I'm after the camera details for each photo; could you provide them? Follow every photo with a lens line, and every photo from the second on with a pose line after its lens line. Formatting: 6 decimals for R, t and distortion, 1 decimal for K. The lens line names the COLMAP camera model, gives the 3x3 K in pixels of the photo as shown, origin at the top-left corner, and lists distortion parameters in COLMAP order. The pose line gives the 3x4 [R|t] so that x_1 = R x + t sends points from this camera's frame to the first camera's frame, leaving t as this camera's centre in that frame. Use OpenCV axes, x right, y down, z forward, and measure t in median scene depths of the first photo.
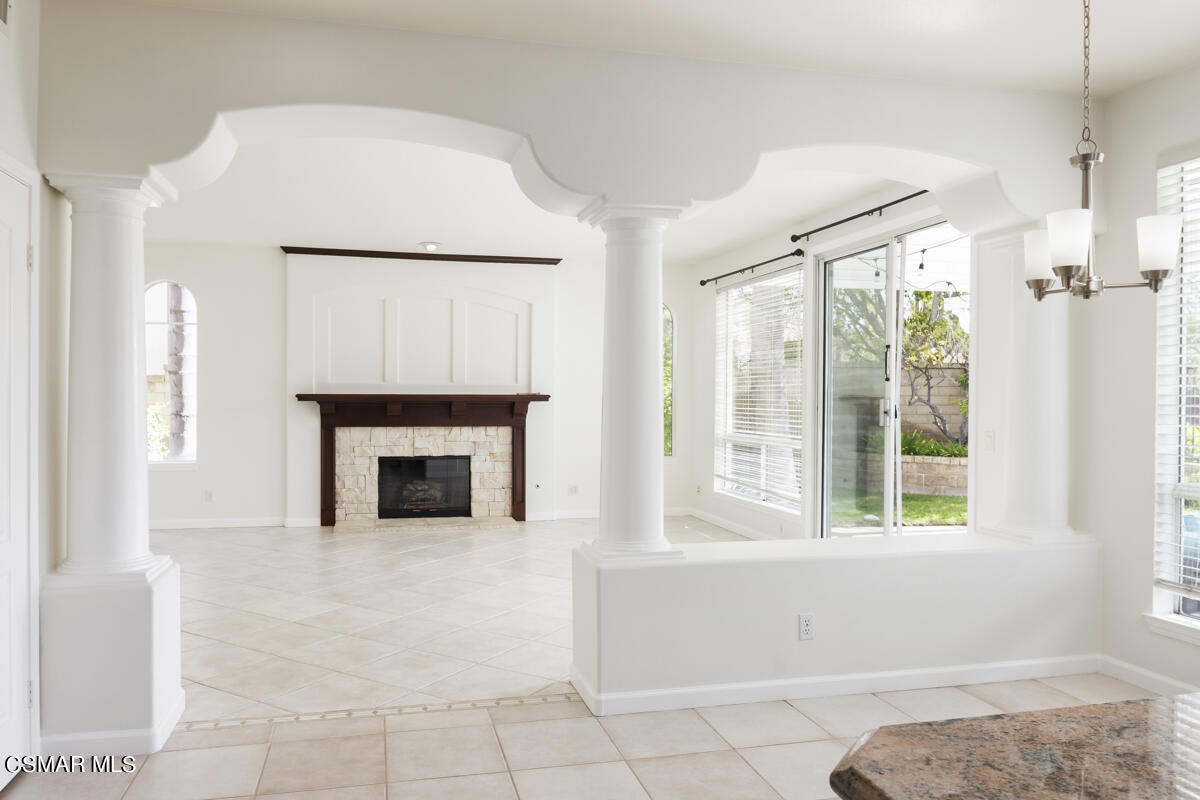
lens RADIAL K [[909.8, 0, 600.0], [0, 909.8, 399.0], [0, 0, 1]] dist [0.000294, 0.000414]
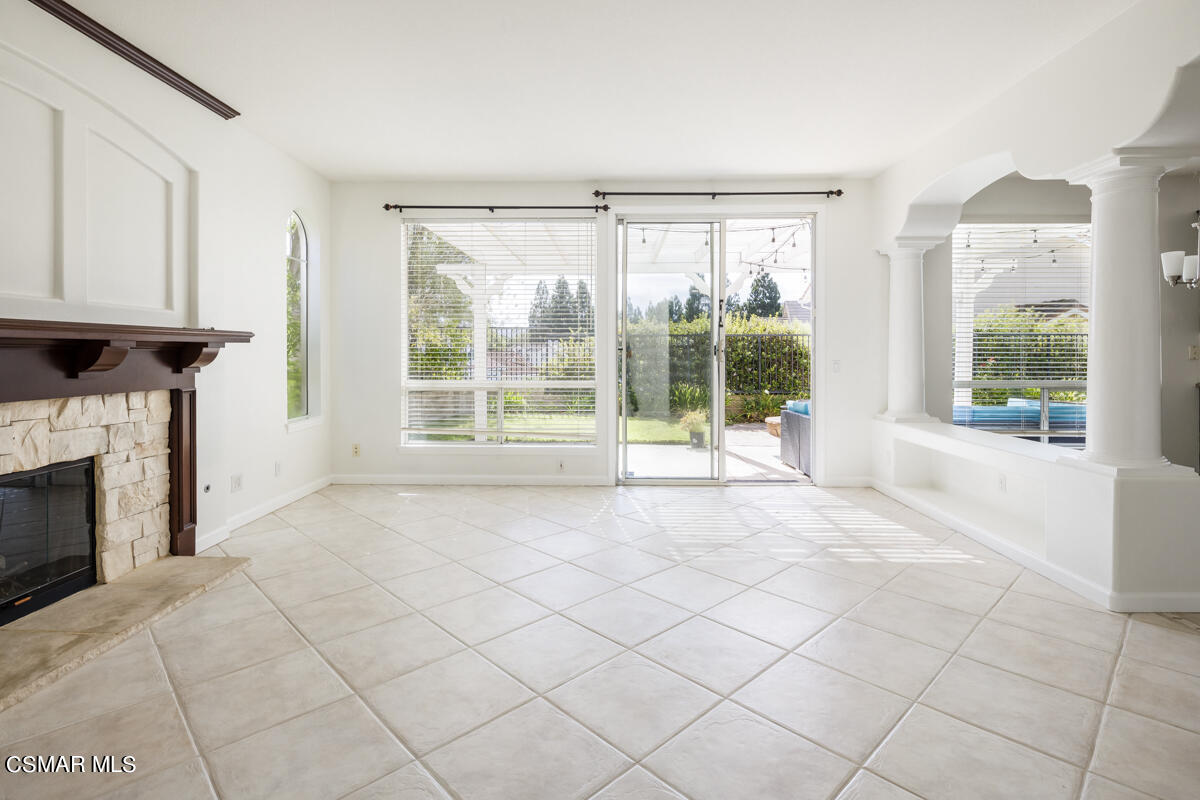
lens RADIAL K [[579.6, 0, 619.2], [0, 579.6, 355.3], [0, 0, 1]] dist [0.000484, 0.000501]
pose [[0.228180, -0.010668, 0.973560, -0.374262], [0.004185, 0.999941, 0.009976, 0.008080], [-0.973610, 0.001798, 0.228212, 0.666714]]
